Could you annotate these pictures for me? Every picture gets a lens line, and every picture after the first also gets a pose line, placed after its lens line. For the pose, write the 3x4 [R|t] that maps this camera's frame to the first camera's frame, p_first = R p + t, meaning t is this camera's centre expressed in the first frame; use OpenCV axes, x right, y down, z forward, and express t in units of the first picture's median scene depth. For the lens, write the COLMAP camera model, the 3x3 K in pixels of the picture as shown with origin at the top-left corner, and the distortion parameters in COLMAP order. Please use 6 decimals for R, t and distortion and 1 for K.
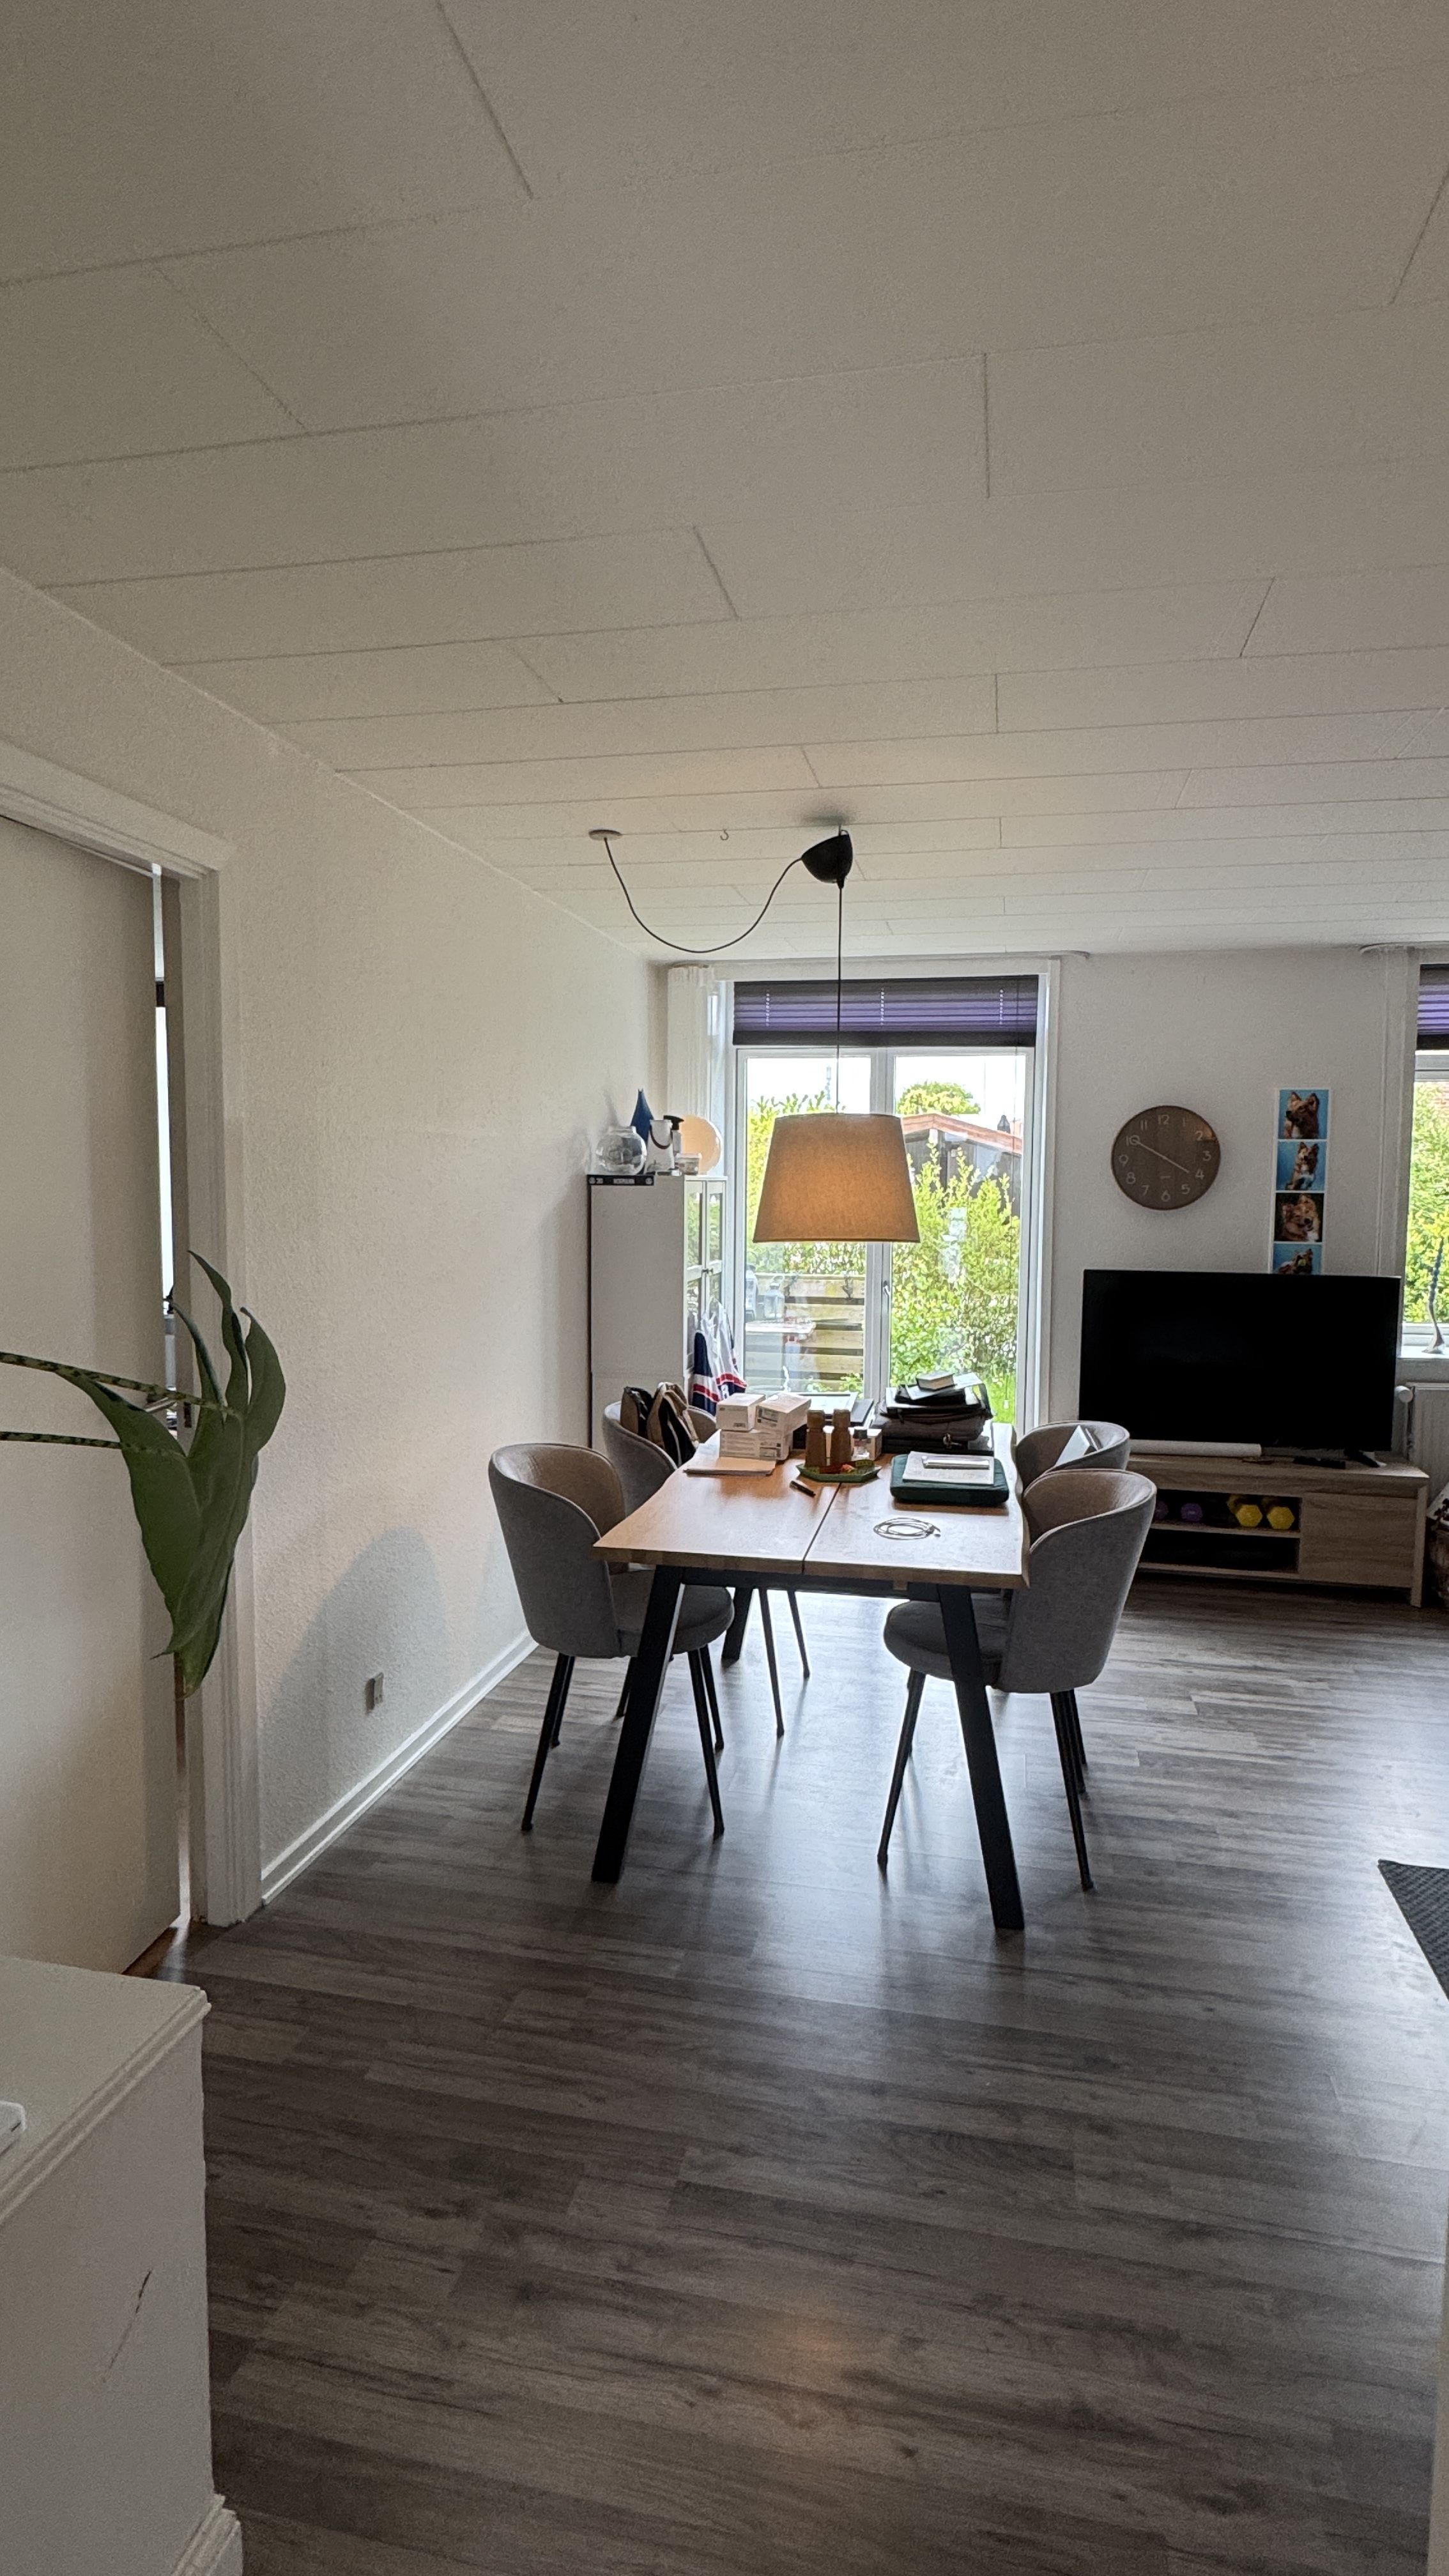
lens RADIAL K [[1303.9, 0, 726.4], [0, 1303.9, 1294.0], [0, 0, 1]] dist [0.000711, -0.000963]
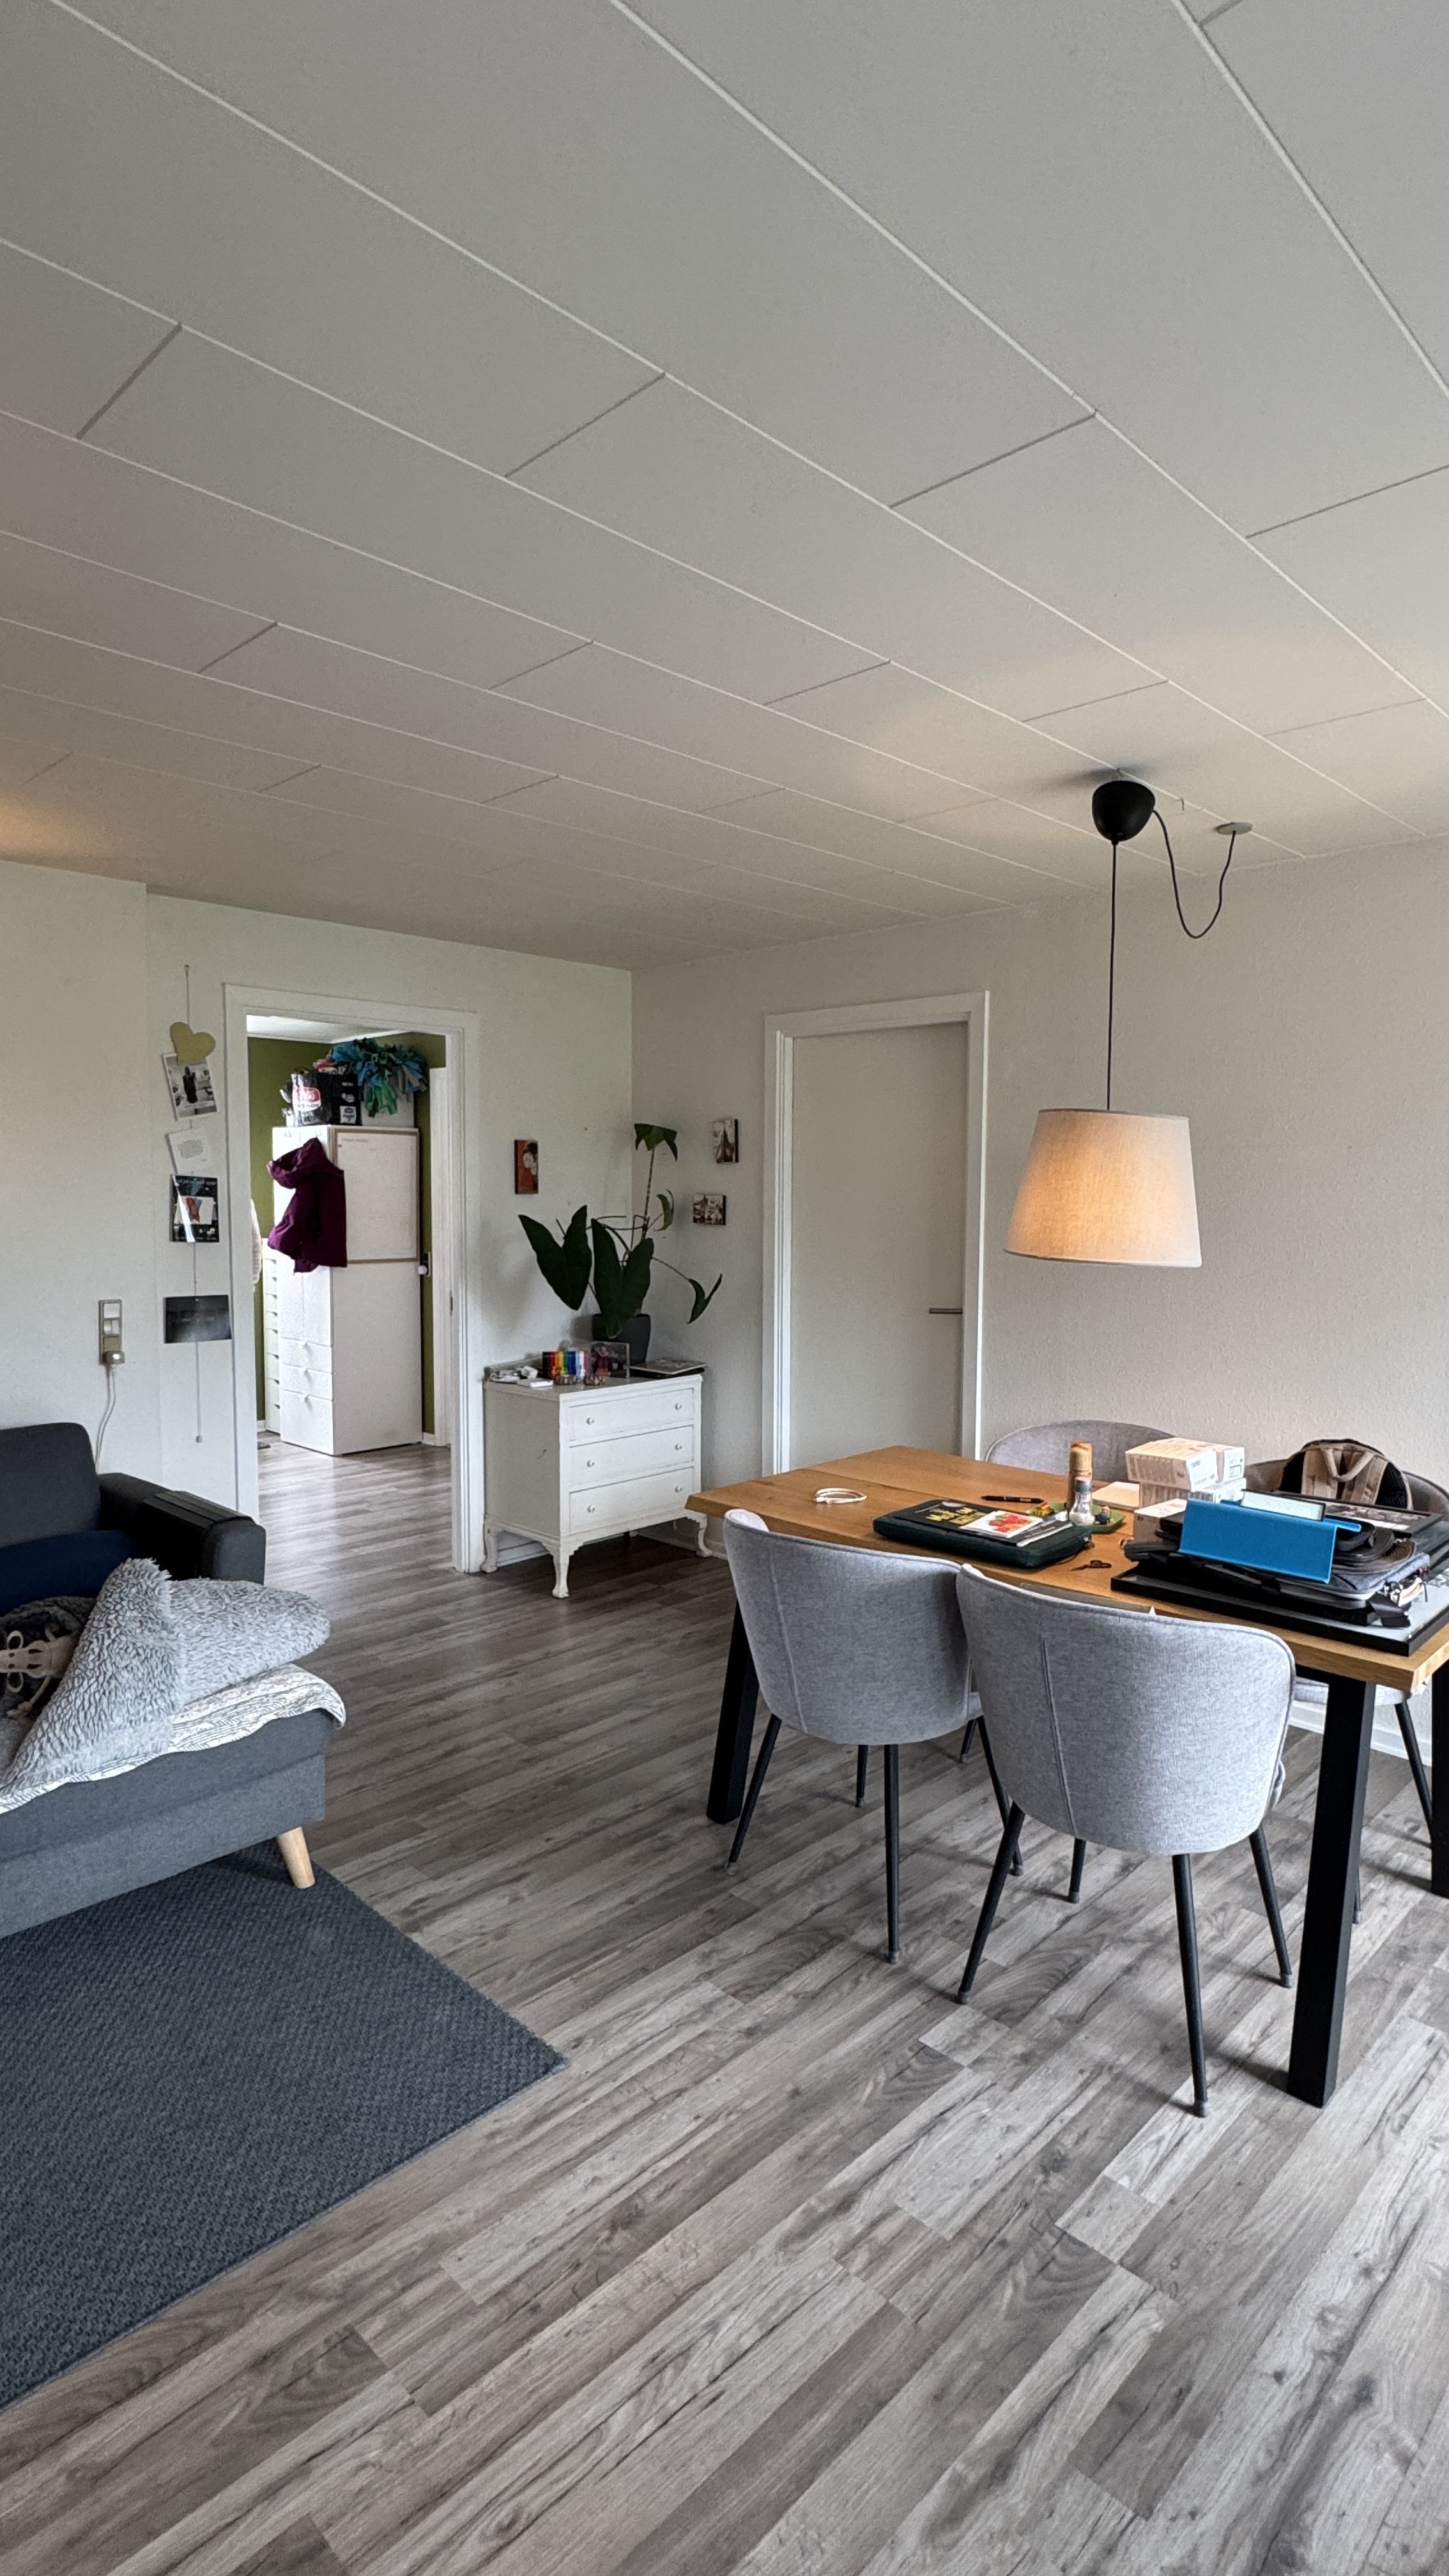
lens RADIAL K [[1303.9, 0, 724.8], [0, 1303.9, 1288.7], [0, 0, 1]] dist [0.000711, -0.000963]
pose [[-0.538491, 0.049794, -0.841159, 0.661668], [-0.086339, 0.989738, 0.113861, -0.065020], [0.838196, 0.133938, -0.528666, 0.879405]]
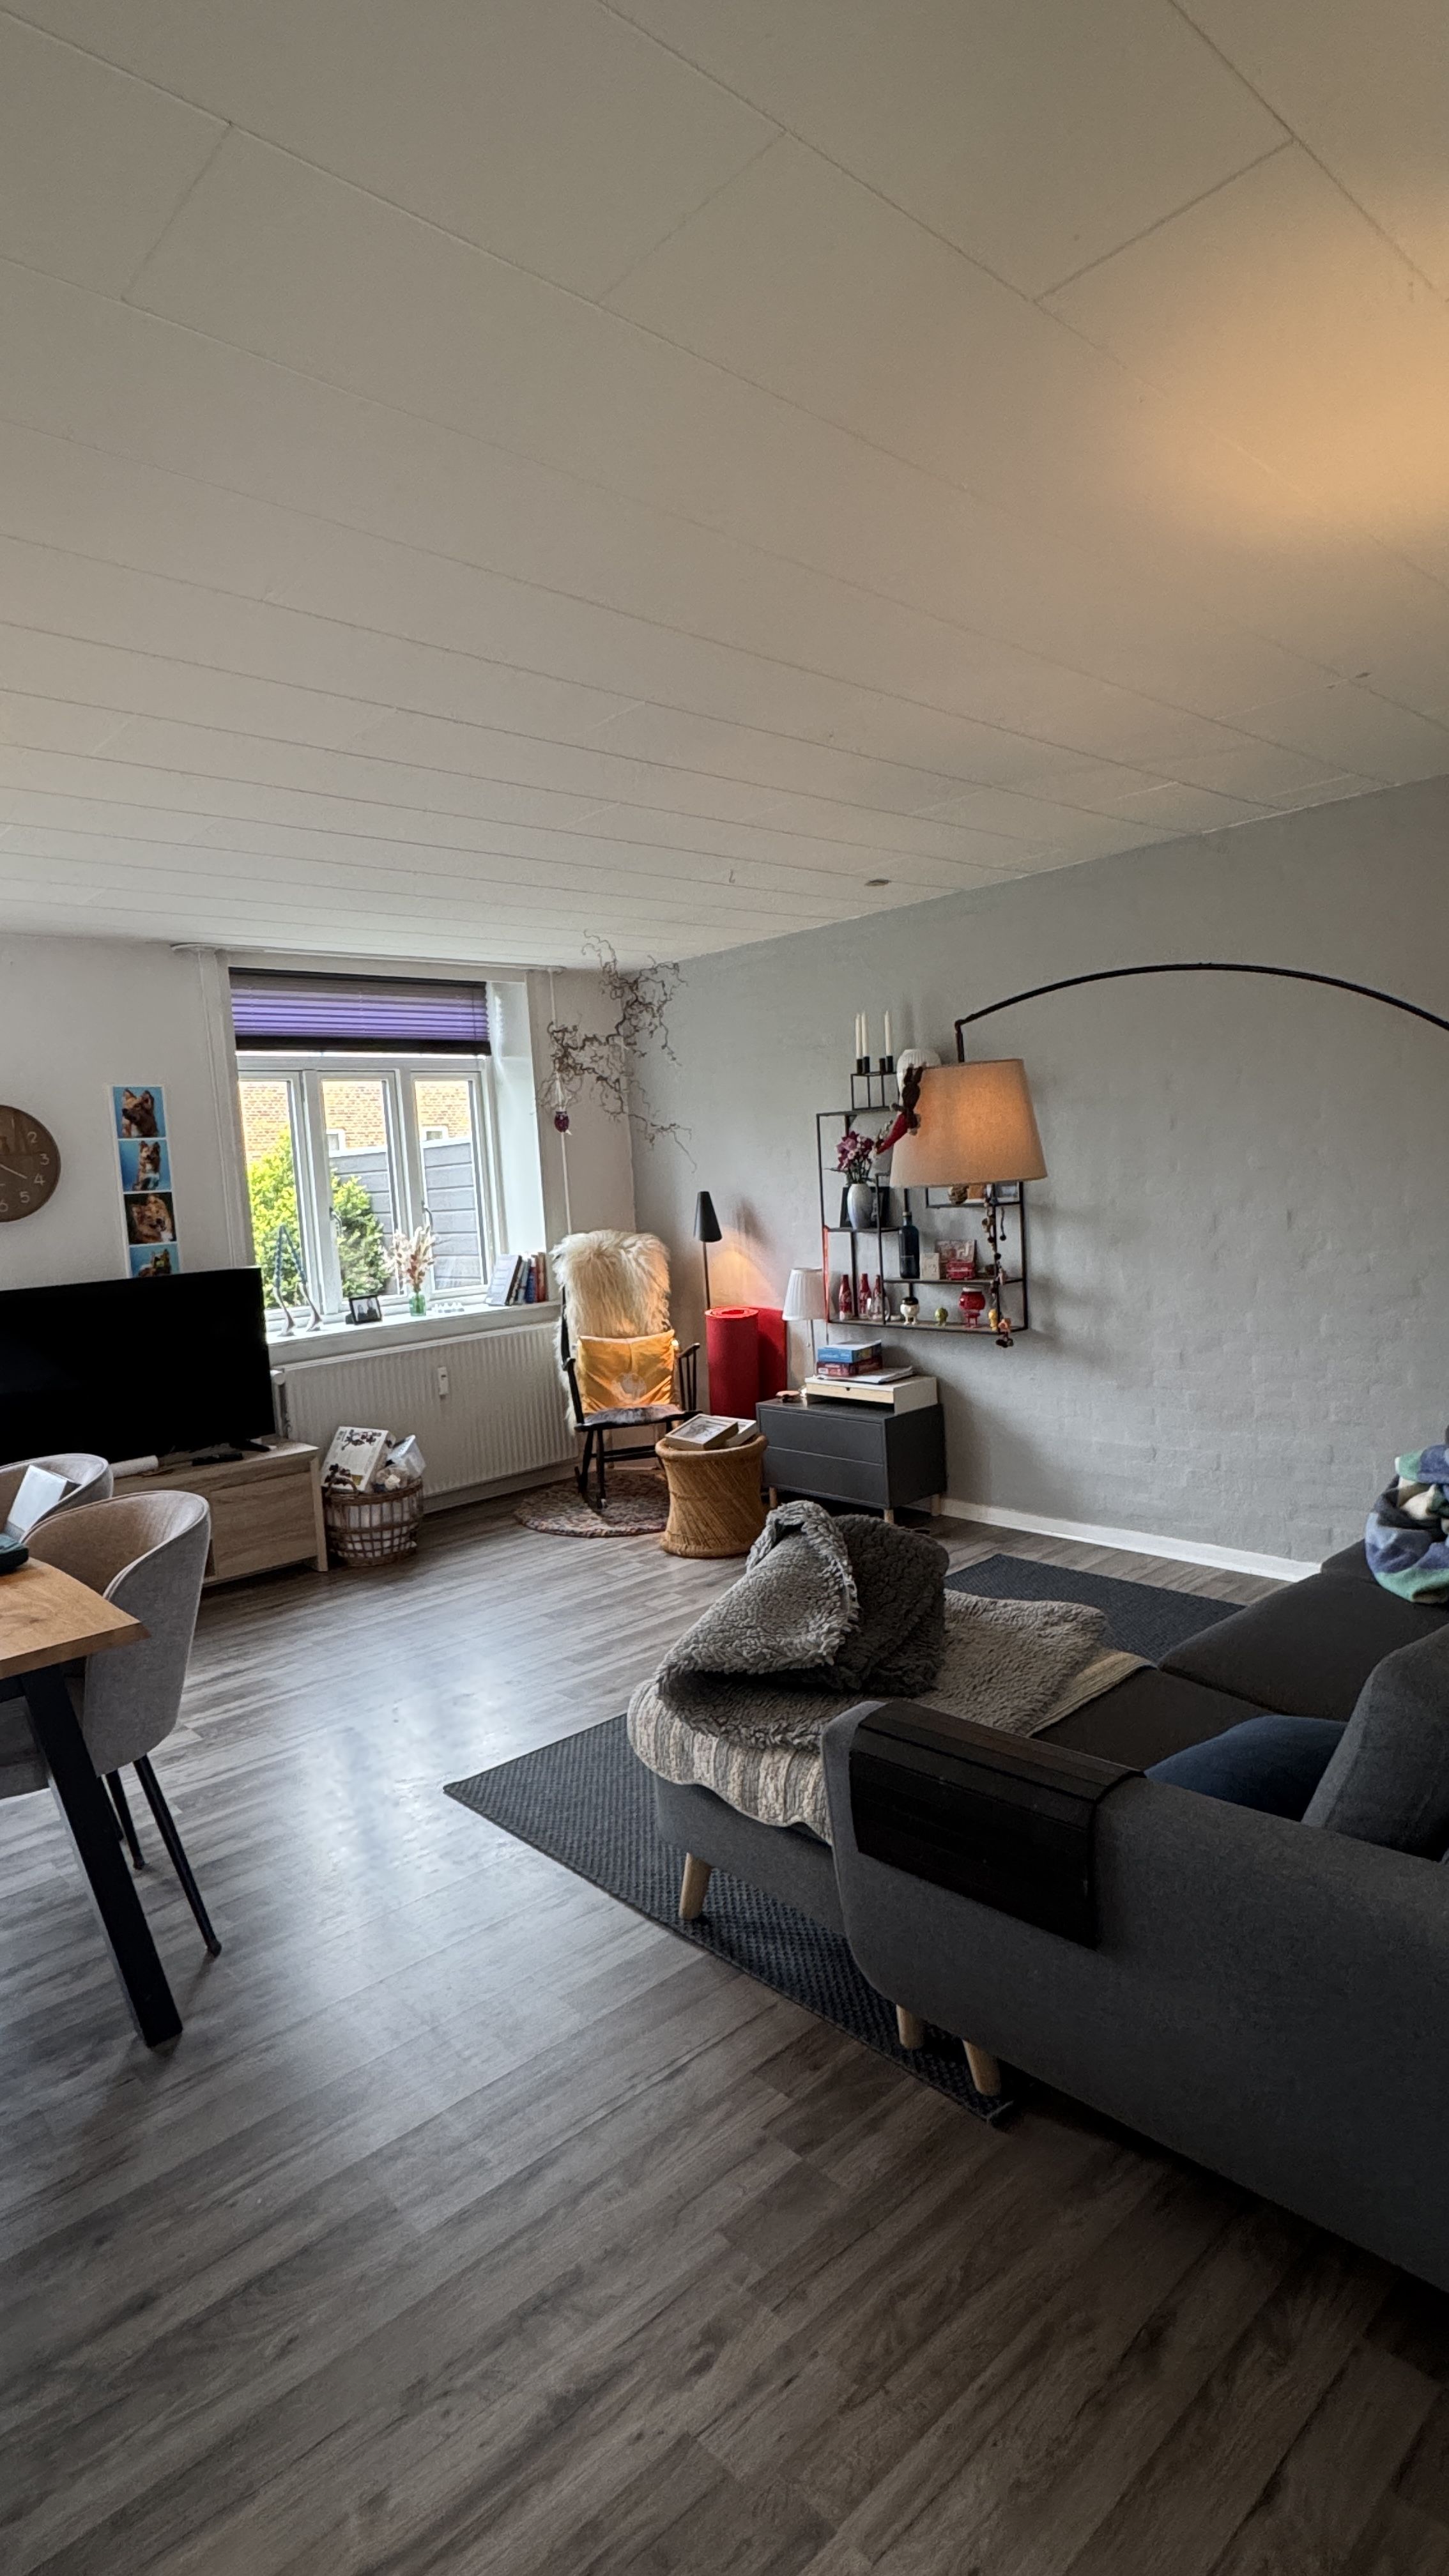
lens RADIAL K [[1303.9, 0, 731.9], [0, 1303.9, 1283.5], [0, 0, 1]] dist [0.000711, -0.000963]
pose [[0.572921, -0.112692, 0.811827, -0.115389], [0.134447, 0.990007, 0.042545, 0.006977], [-0.808509, 0.084773, 0.582347, 0.092687]]
